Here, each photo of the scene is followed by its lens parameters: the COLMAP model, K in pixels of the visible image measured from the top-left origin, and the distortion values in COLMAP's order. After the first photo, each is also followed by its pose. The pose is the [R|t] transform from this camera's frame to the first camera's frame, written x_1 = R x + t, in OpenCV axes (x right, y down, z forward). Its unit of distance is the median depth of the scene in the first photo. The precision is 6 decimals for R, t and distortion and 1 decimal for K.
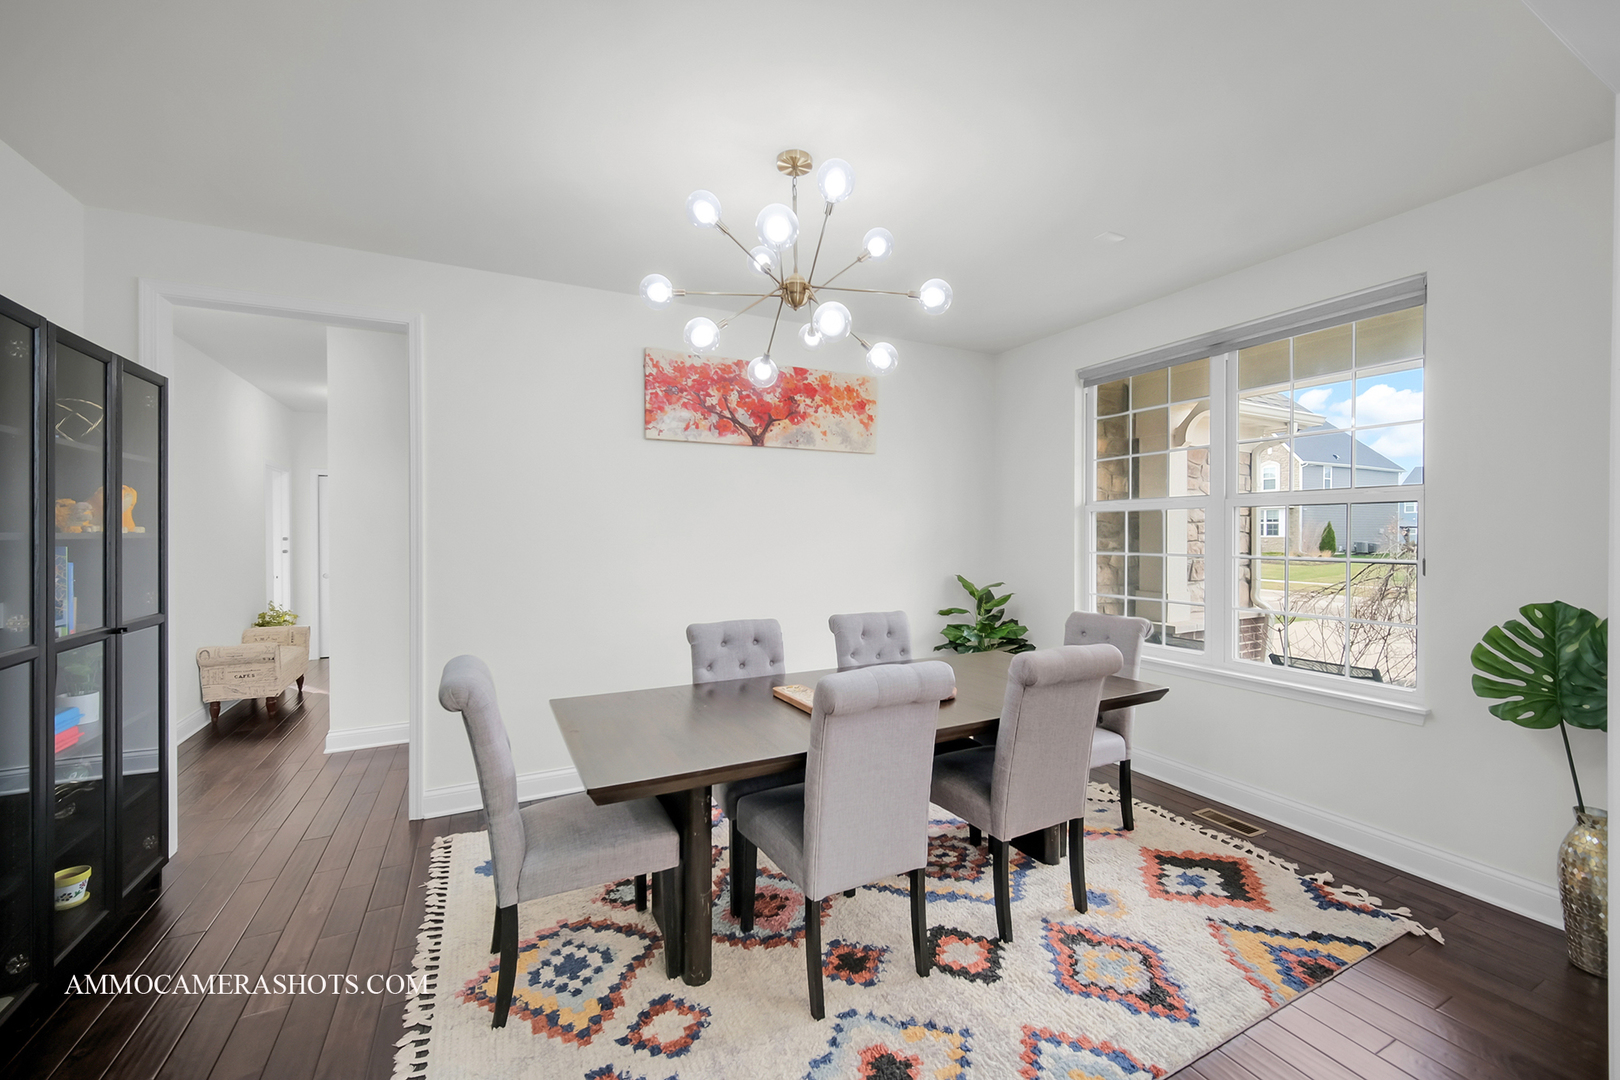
lens RADIAL K [[643.4, 0, 842.5], [0, 643.4, 536.9], [0, 0, 1]] dist [-0.001190, 0.000798]
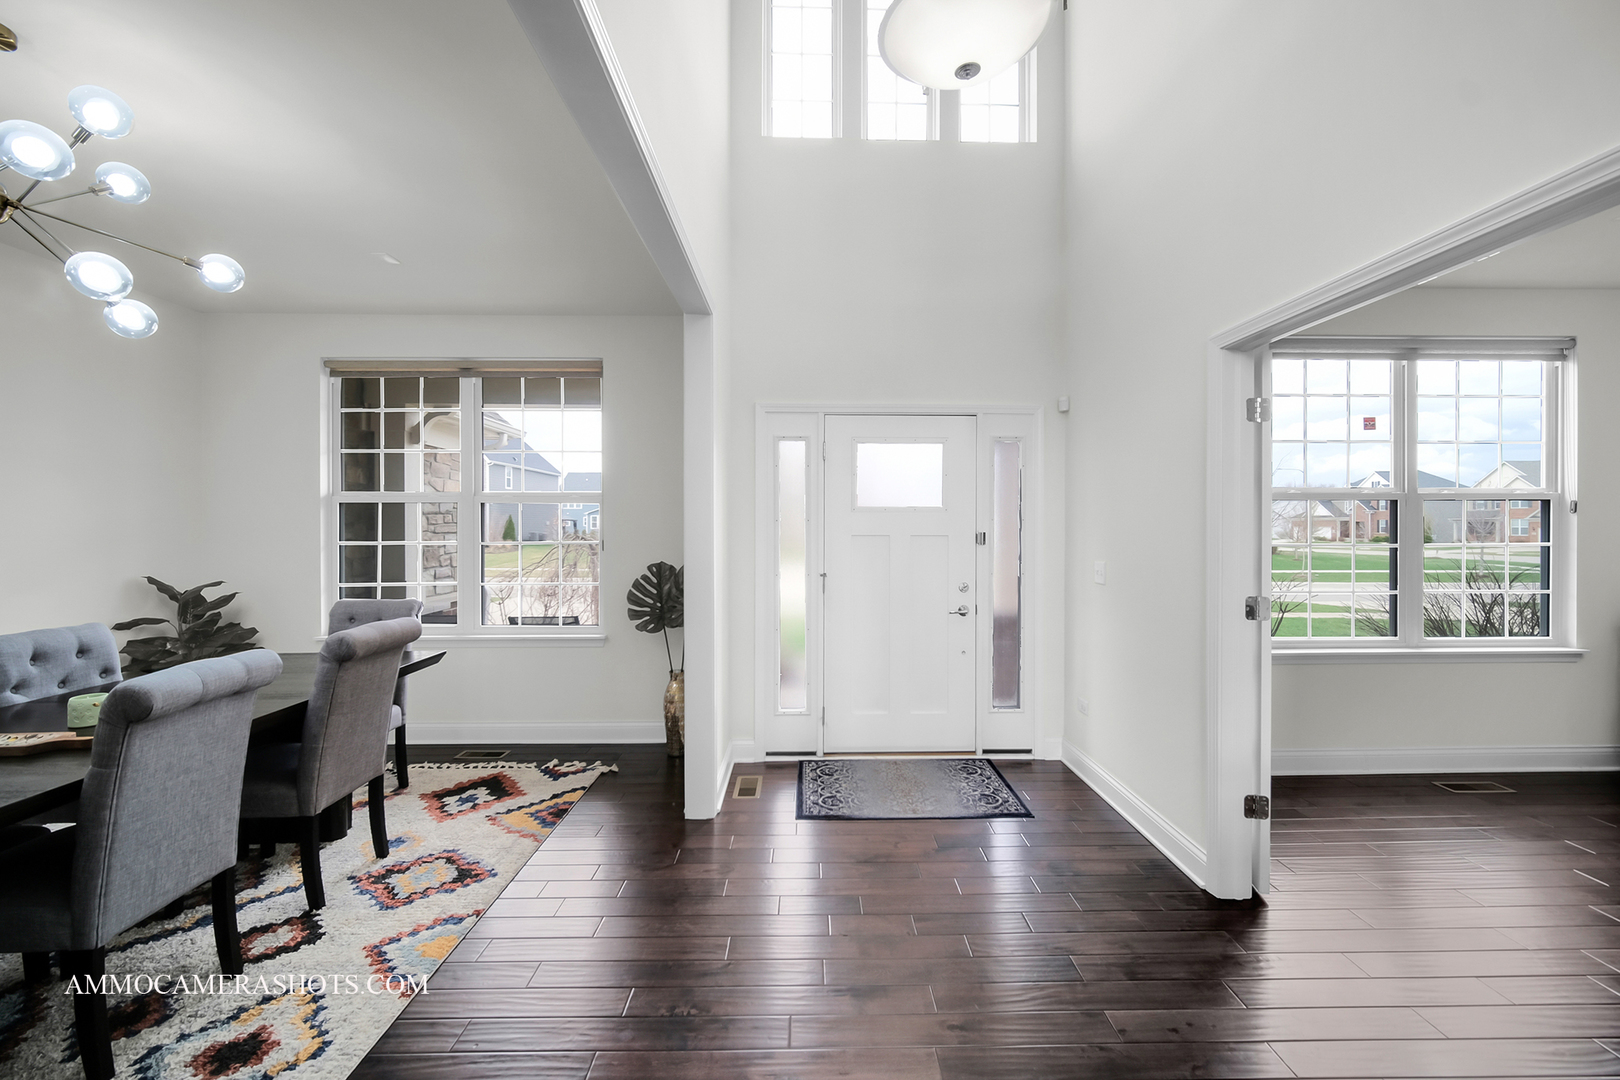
lens RADIAL K [[643.4, 0, 805.4], [0, 643.4, 531.1], [0, 0, 1]] dist [-0.001190, 0.000798]
pose [[0.468793, -0.009514, 0.883257, -0.277427], [0.006775, 0.999951, 0.007175, 0.004856], [-0.883282, 0.002621, 0.468835, -0.191504]]
